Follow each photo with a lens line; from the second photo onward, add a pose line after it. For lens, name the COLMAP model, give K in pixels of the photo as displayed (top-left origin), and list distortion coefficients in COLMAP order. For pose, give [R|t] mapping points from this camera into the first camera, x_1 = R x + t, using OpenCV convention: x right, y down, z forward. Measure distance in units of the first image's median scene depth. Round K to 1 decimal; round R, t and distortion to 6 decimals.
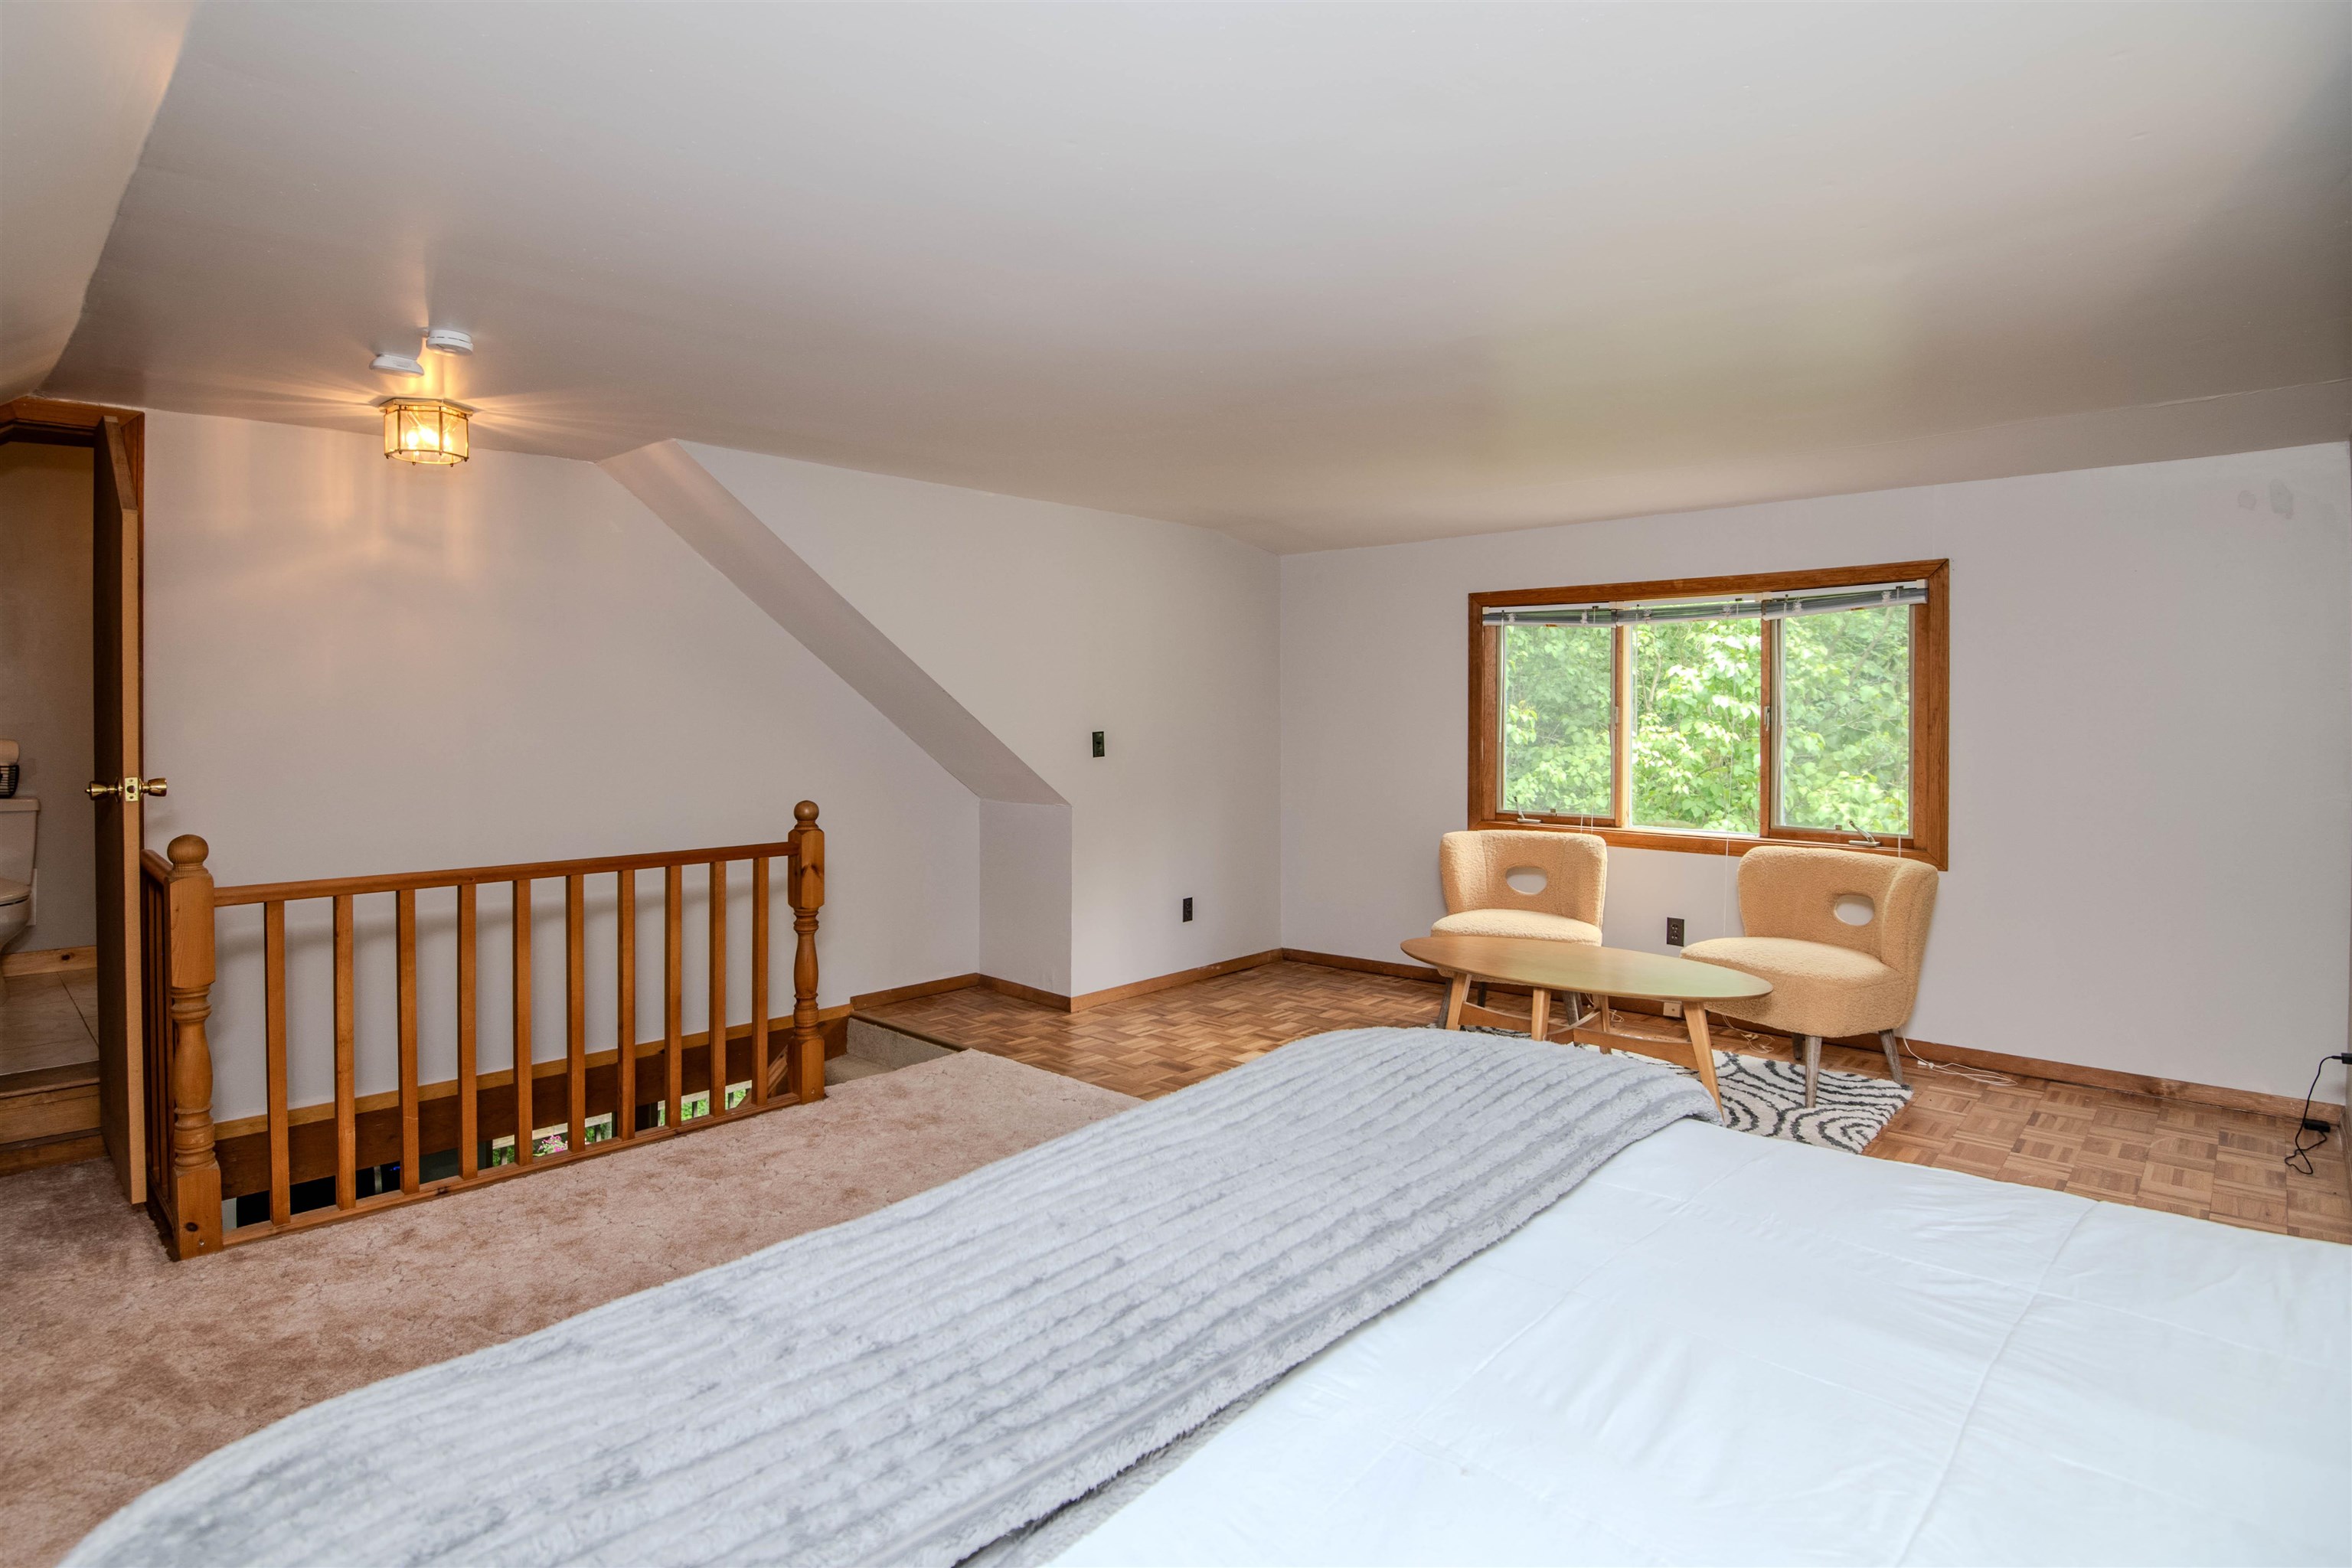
lens RADIAL K [[1253.6, 0, 1128.7], [0, 1253.6, 704.7], [0, 0, 1]] dist [-0.001178, -0.022758]
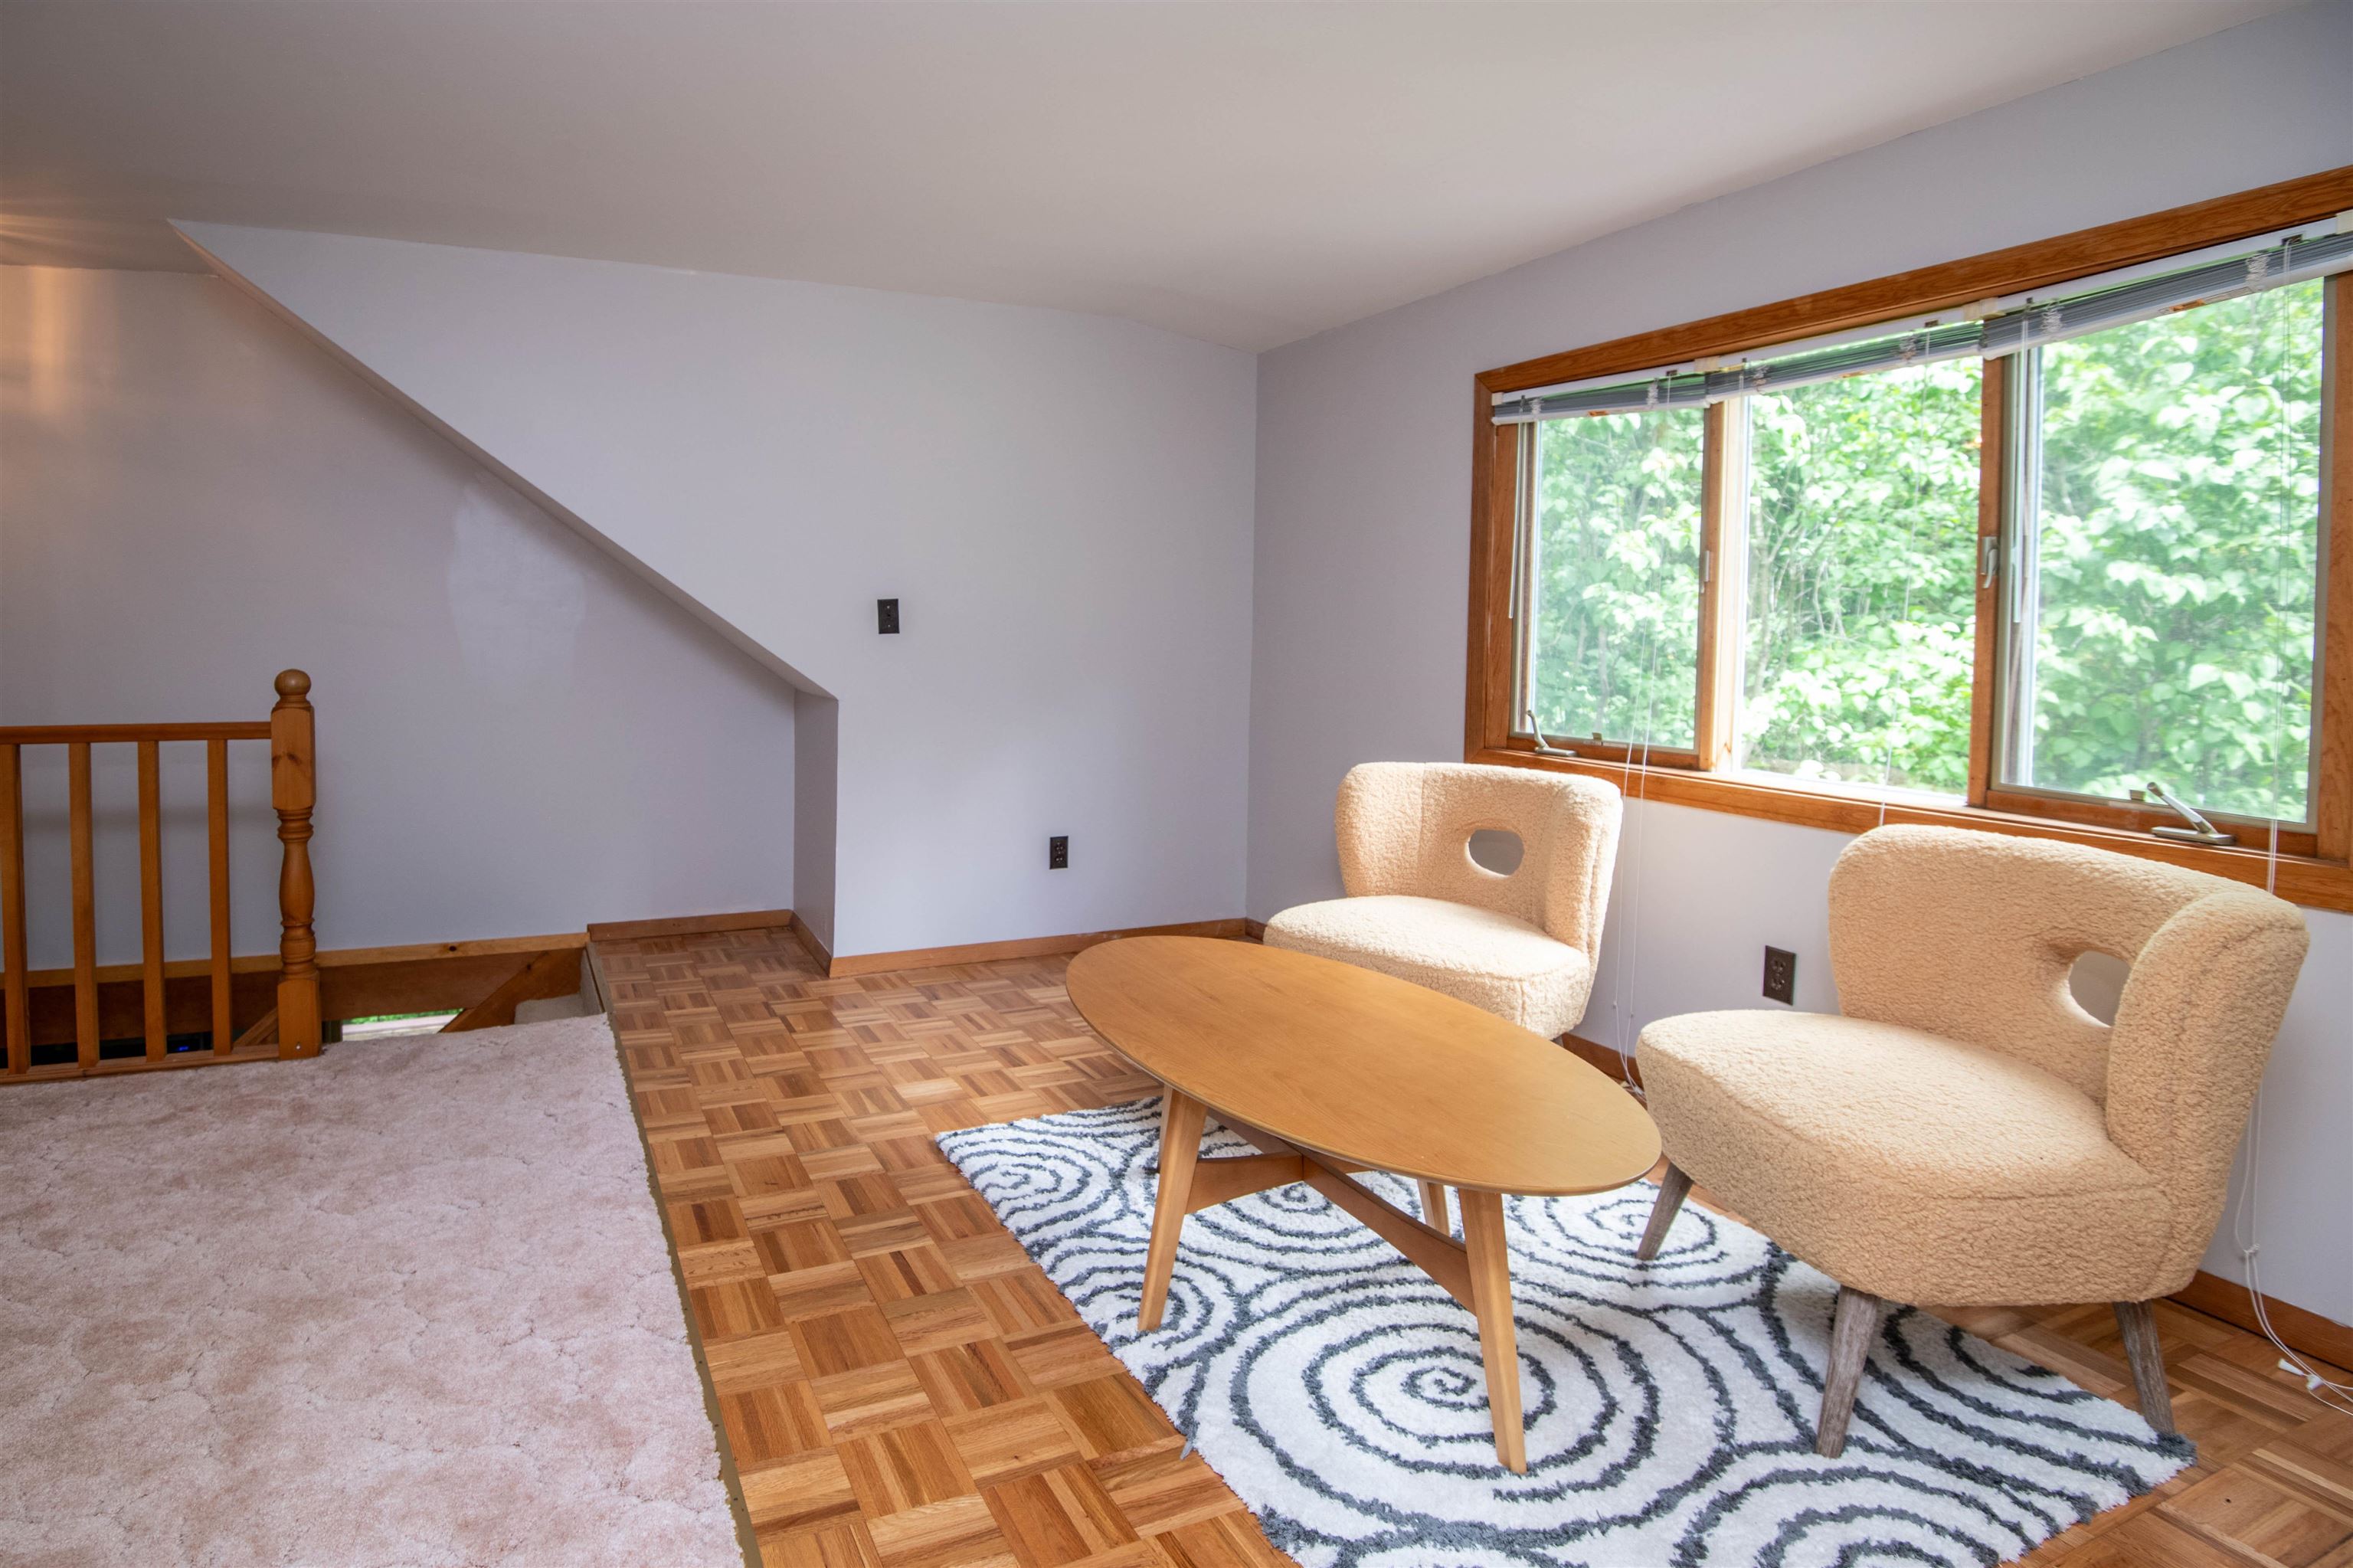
lens RADIAL K [[1201.4, 0, 1087.4], [0, 1201.4, 677.5], [0, 0, 1]] dist [-0.016081, -0.000718]
pose [[0.914731, 0.025669, -0.403247, 0.373310], [-0.008117, 0.998946, 0.045176, 0.036834], [0.403982, -0.038051, 0.913975, 0.431261]]
